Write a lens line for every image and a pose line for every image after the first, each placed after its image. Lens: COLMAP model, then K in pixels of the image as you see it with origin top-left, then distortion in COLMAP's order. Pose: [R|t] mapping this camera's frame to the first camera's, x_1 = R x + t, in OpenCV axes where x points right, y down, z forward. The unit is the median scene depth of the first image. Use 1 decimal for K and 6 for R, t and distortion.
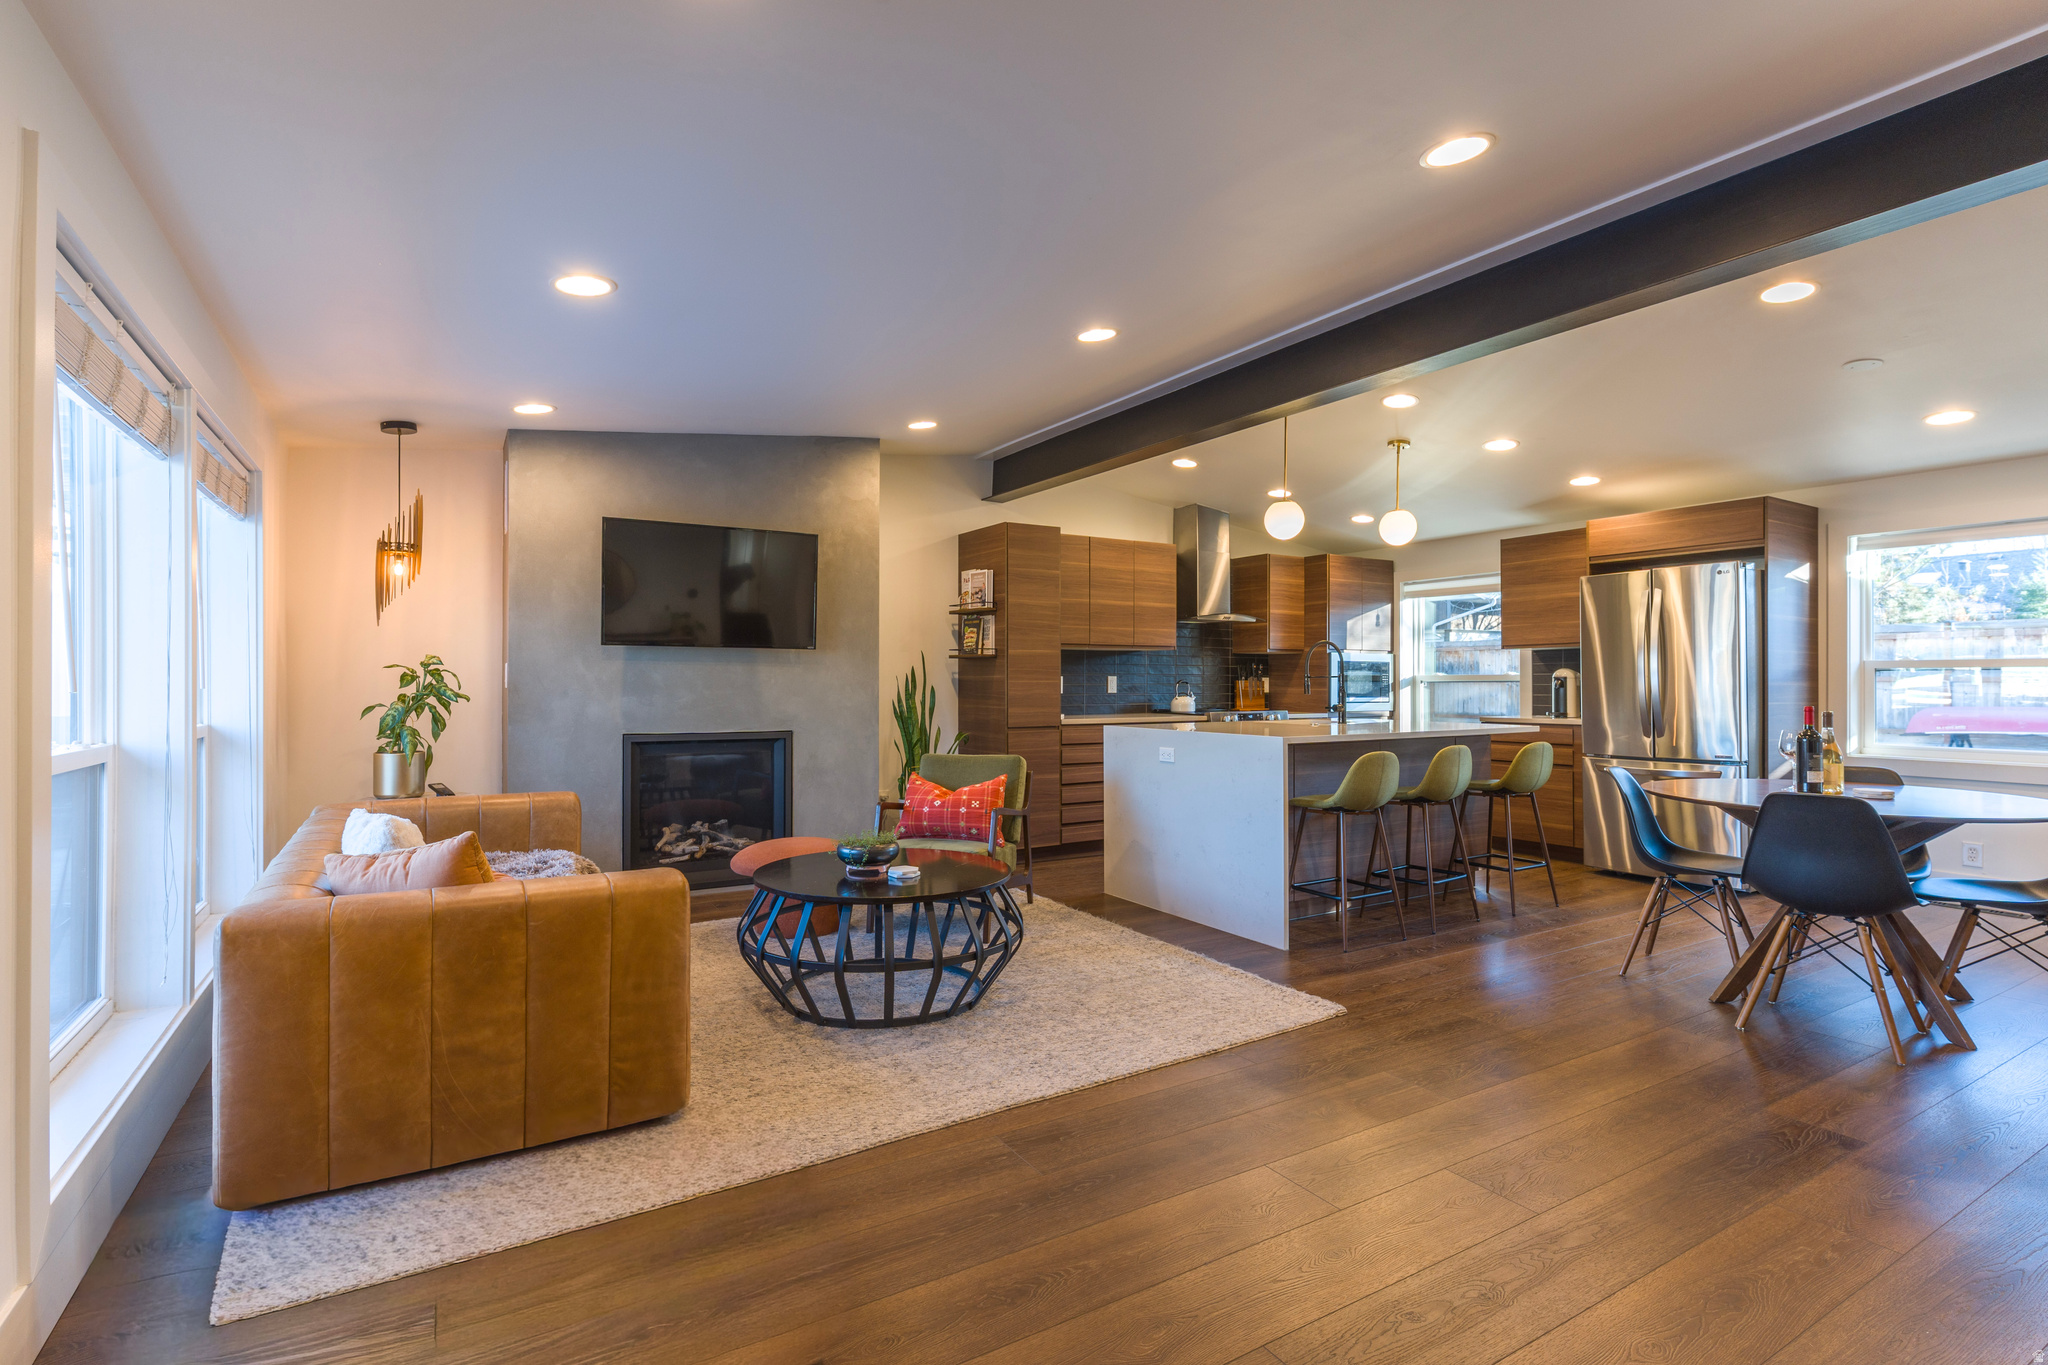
lens RADIAL K [[1040.6, 0, 978.6], [0, 1040.6, 681.9], [0, 0, 1]] dist [0.000665, 0.000116]
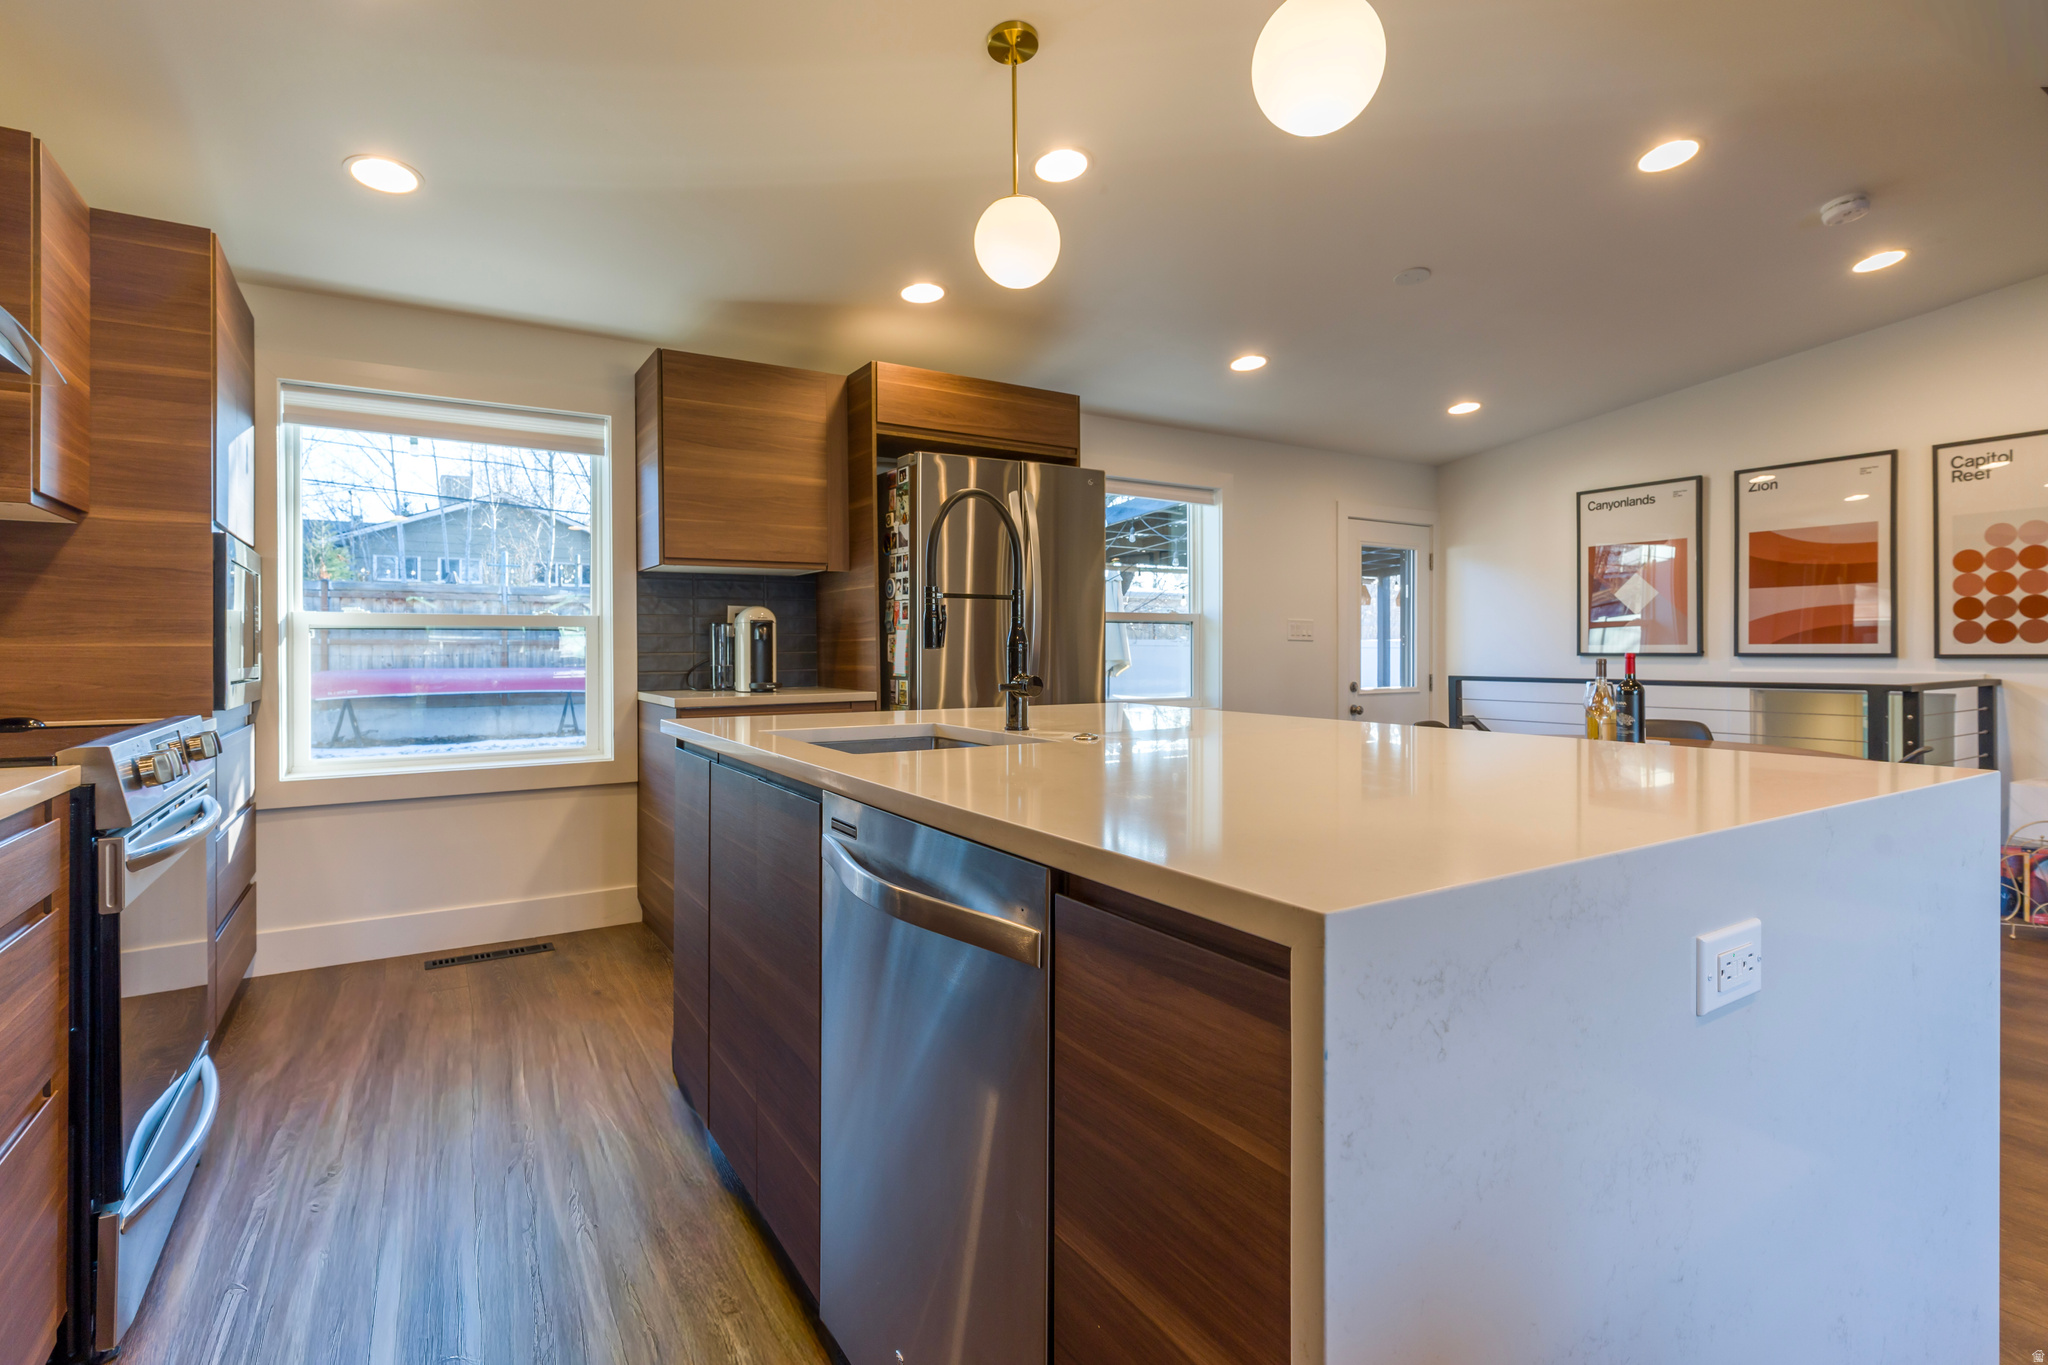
lens RADIAL K [[957.7, 0, 1019.6], [0, 957.7, 648.4], [0, 0, 1]] dist [0.000031, 0.000388]
pose [[-0.018816, -0.002104, 0.999821, -0.001705], [-0.003221, 0.999993, 0.002043, 0.015040], [-0.999818, -0.003182, -0.018823, 0.856003]]
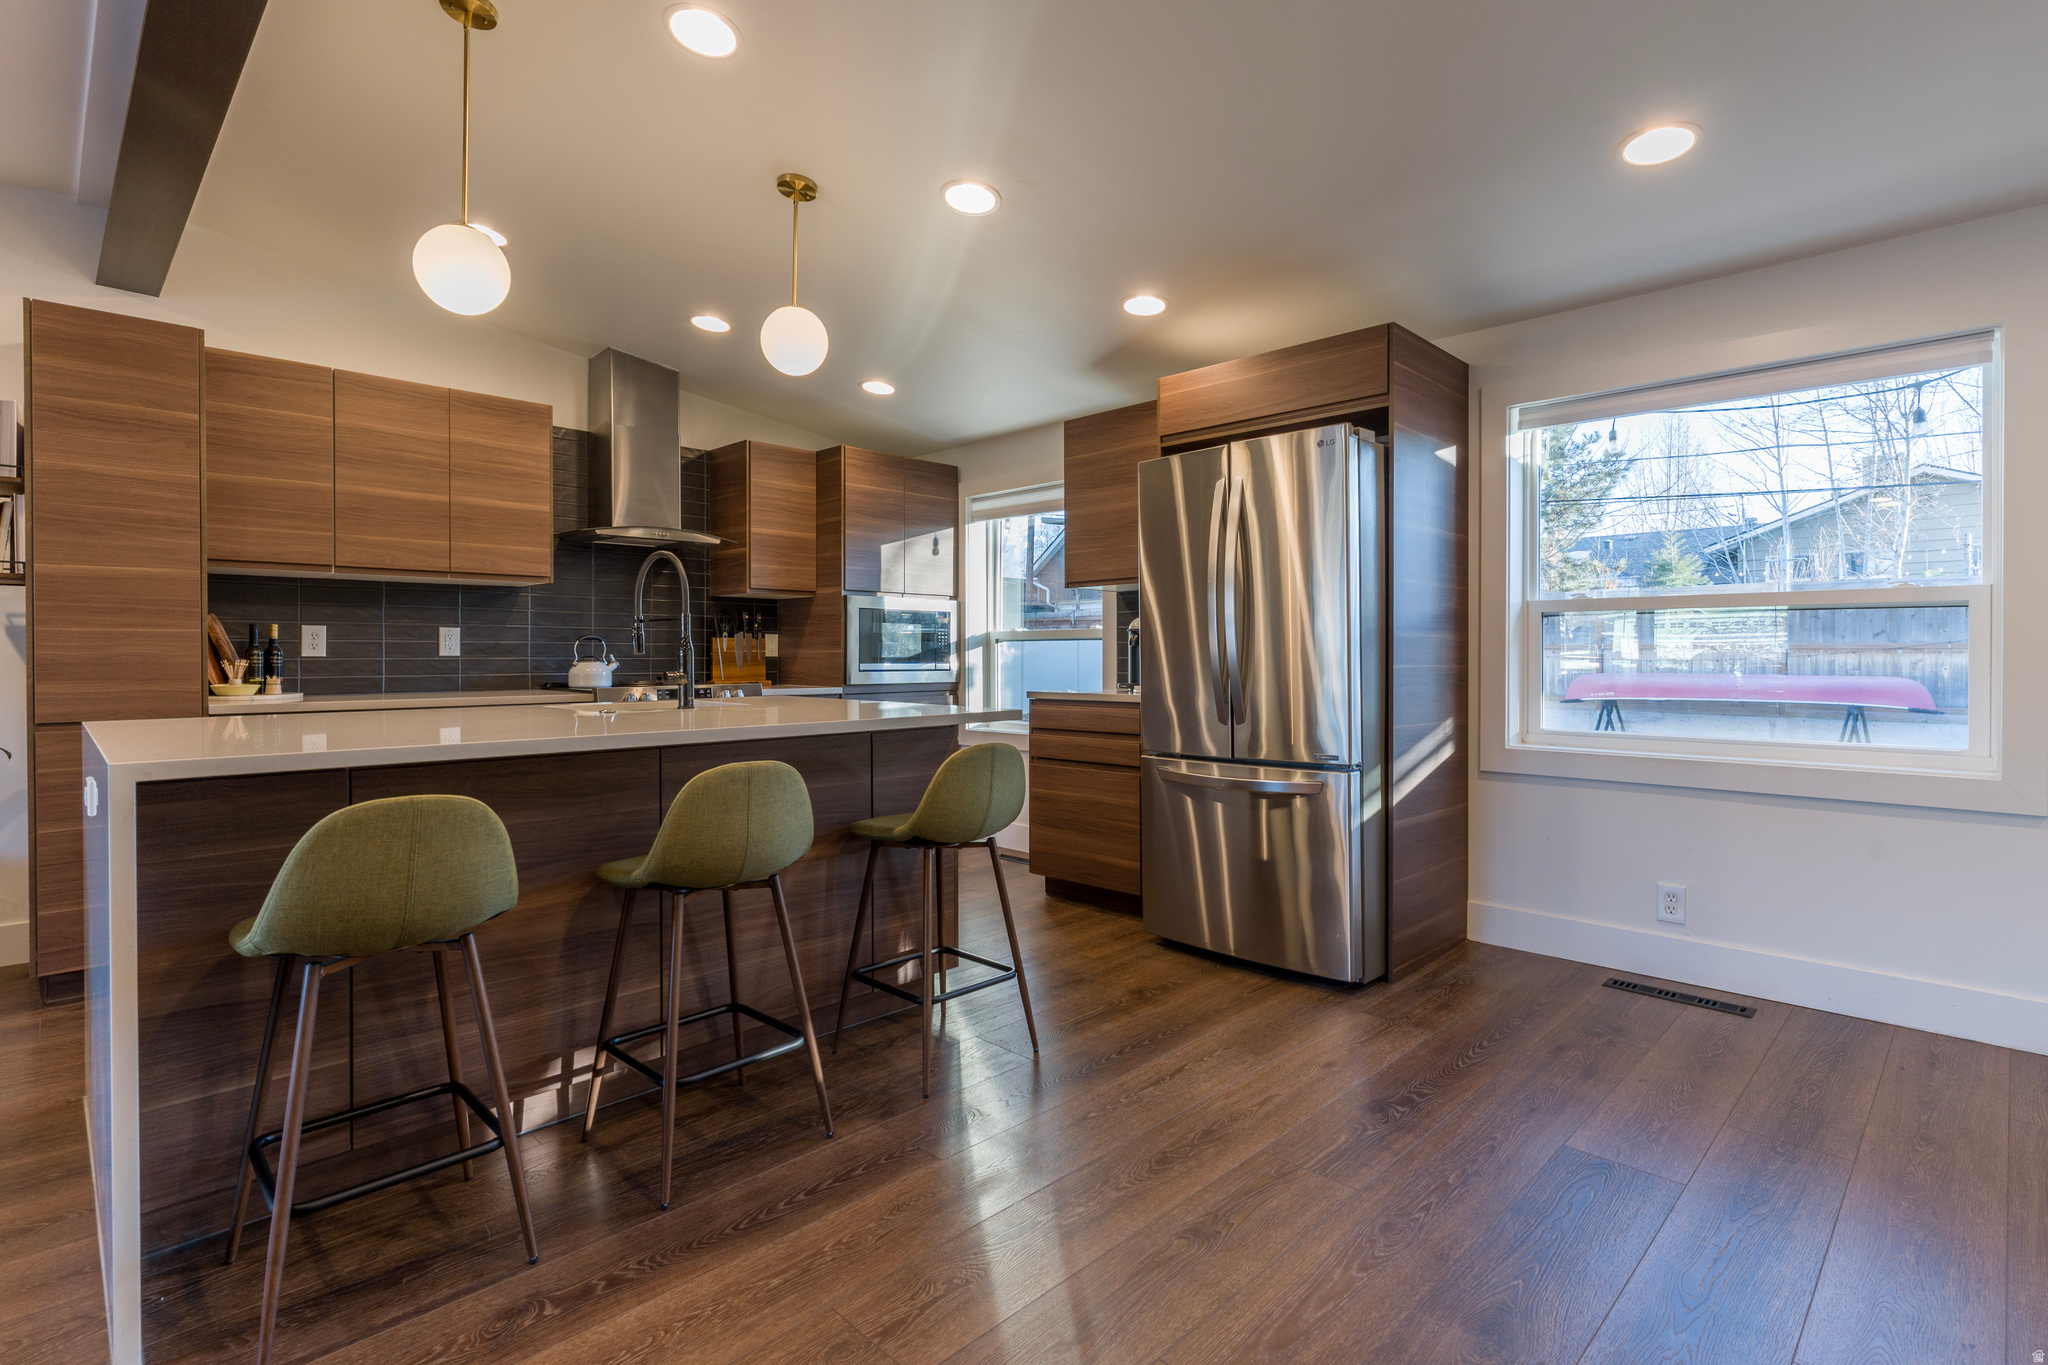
lens RADIAL K [[1009.0, 0, 1052.1], [0, 1009.0, 661.8], [0, 0, 1]] dist [0.000236, 0.000910]
pose [[0.965948, -0.002624, 0.258724, 0.325142], [0.000818, 0.999975, 0.007088, 0.010679], [-0.258736, -0.006635, 0.965925, 0.380036]]
